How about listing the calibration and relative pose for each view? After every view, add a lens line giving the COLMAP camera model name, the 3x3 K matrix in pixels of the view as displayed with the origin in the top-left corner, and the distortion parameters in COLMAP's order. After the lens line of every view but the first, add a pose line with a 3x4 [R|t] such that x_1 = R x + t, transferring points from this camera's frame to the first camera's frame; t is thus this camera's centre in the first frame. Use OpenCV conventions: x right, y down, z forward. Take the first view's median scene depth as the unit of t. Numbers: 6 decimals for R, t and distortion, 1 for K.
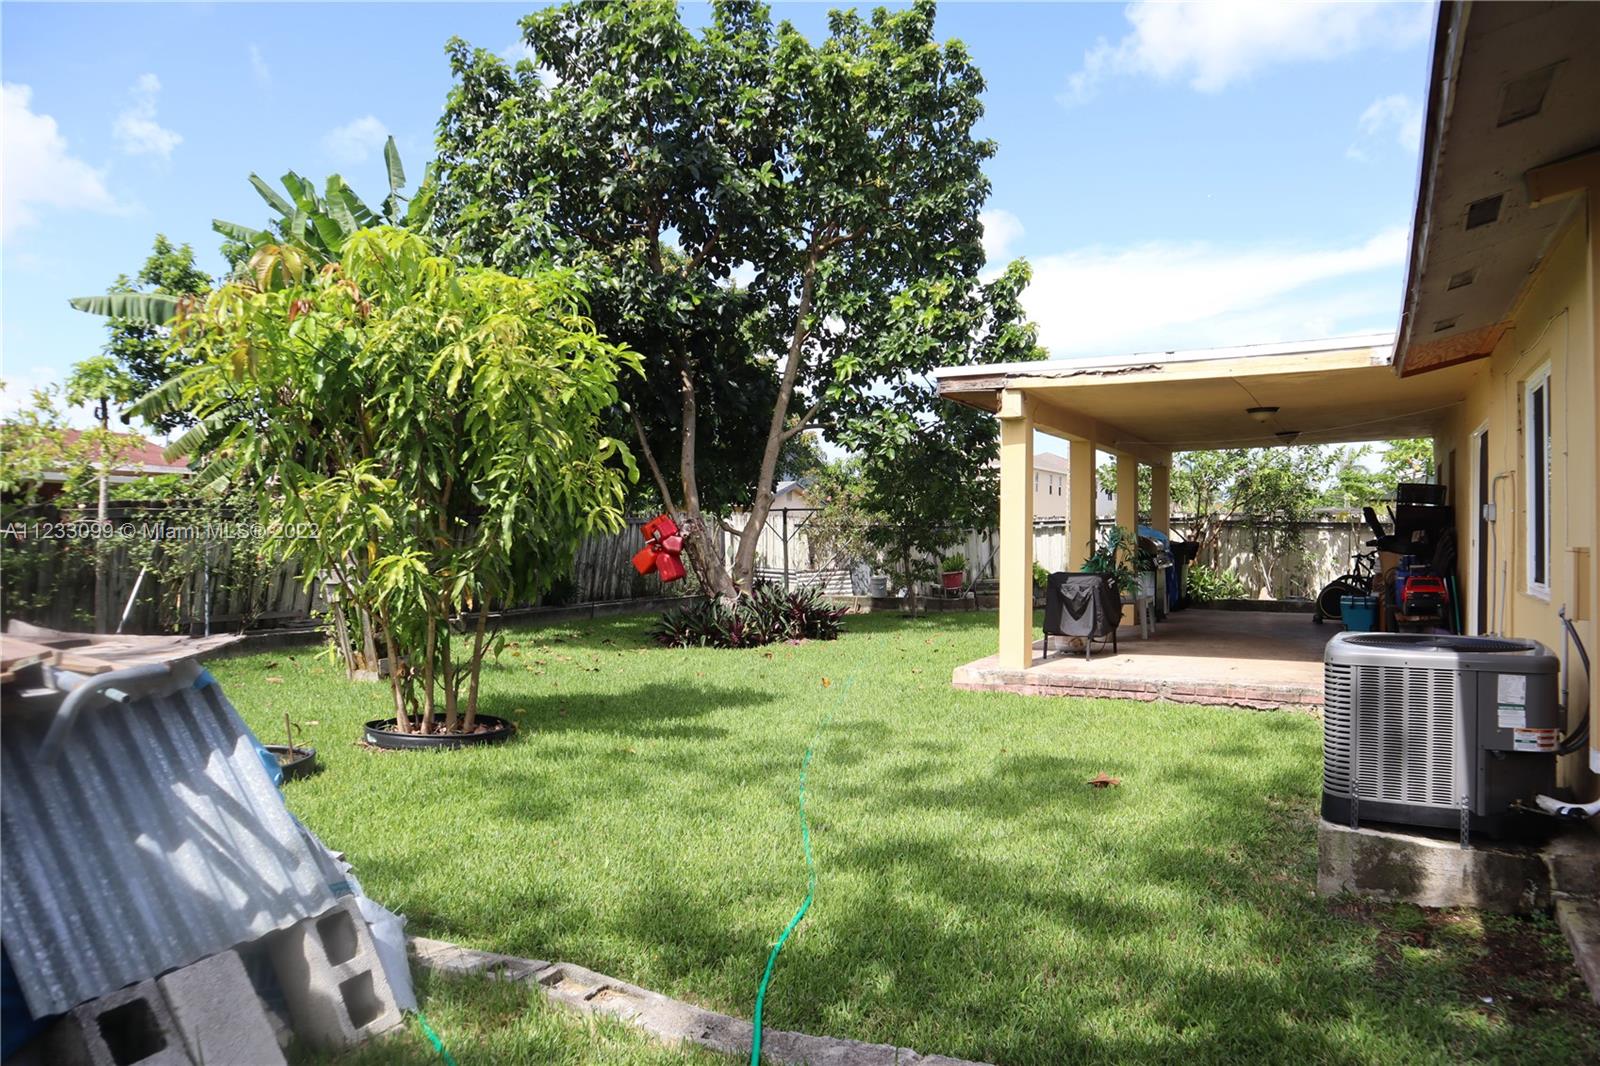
lens RADIAL K [[1138.6, 0, 802.7], [0, 1138.6, 534.1], [0, 0, 1]] dist [-0.056460, 0.007196]
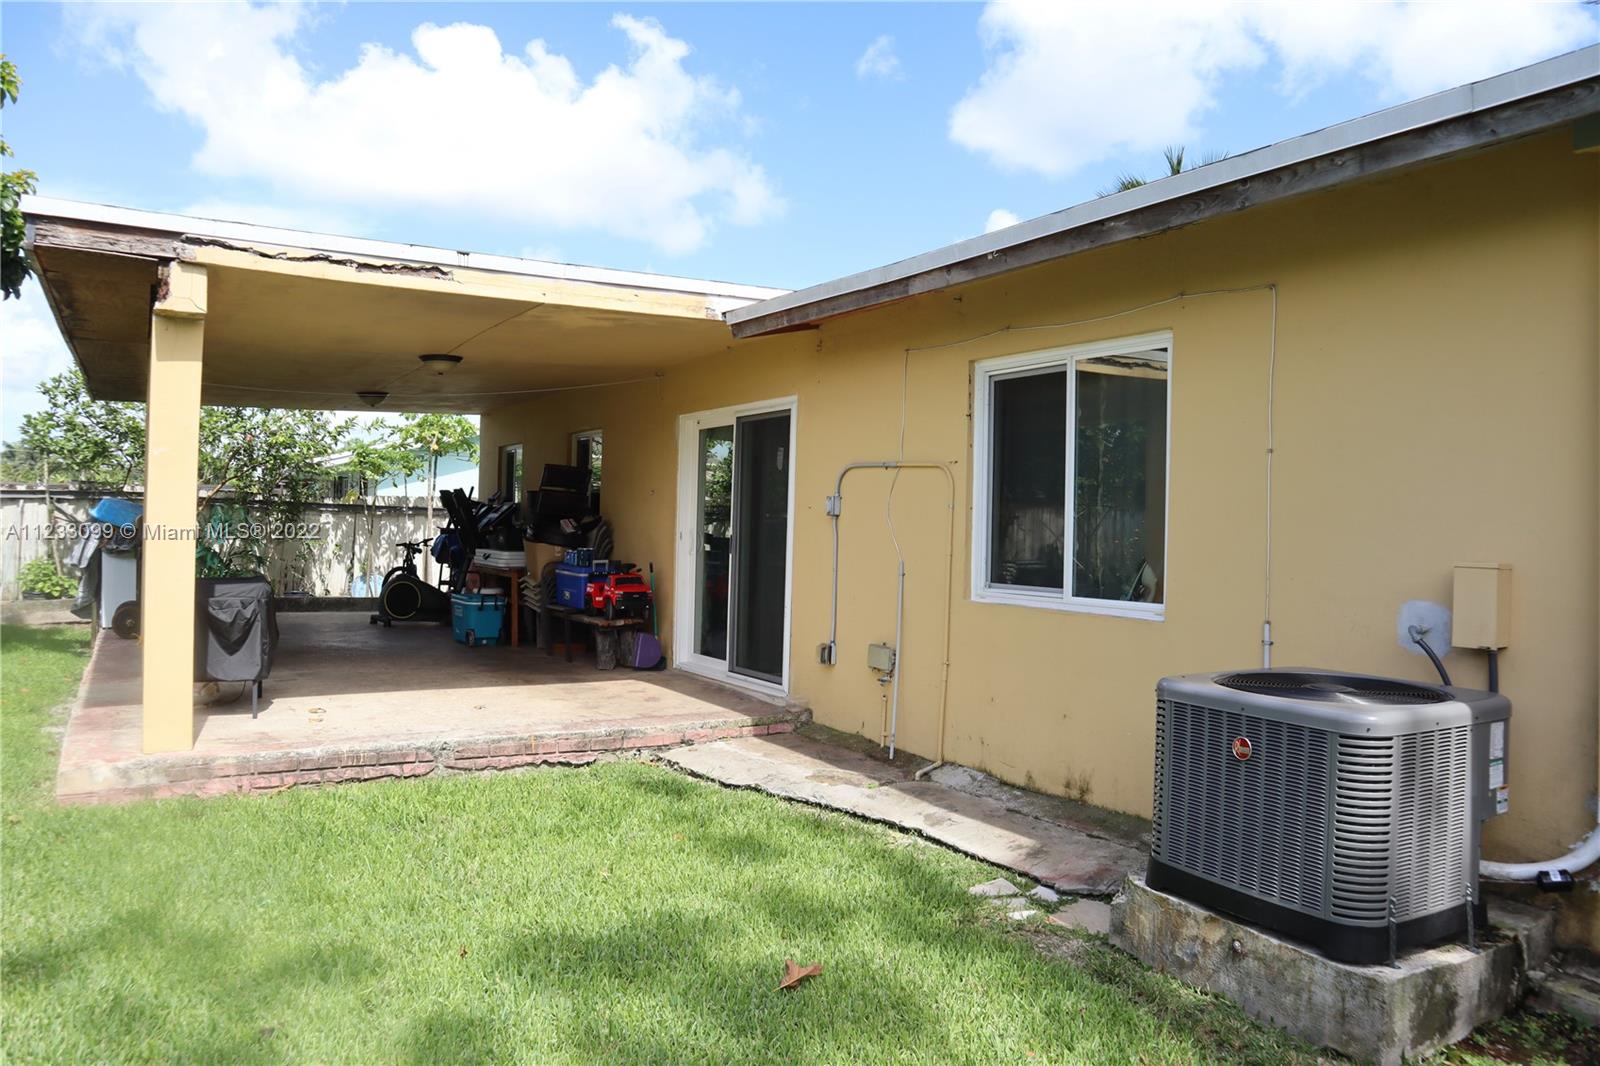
lens RADIAL K [[1138.6, 0, 797.4], [0, 1138.6, 530.9], [0, 0, 1]] dist [-0.056460, 0.007196]
pose [[0.528480, 0.006978, 0.848917, -0.128526], [-0.022148, 0.999739, 0.005571, -0.003186], [-0.848657, -0.021746, 0.528496, 0.436799]]
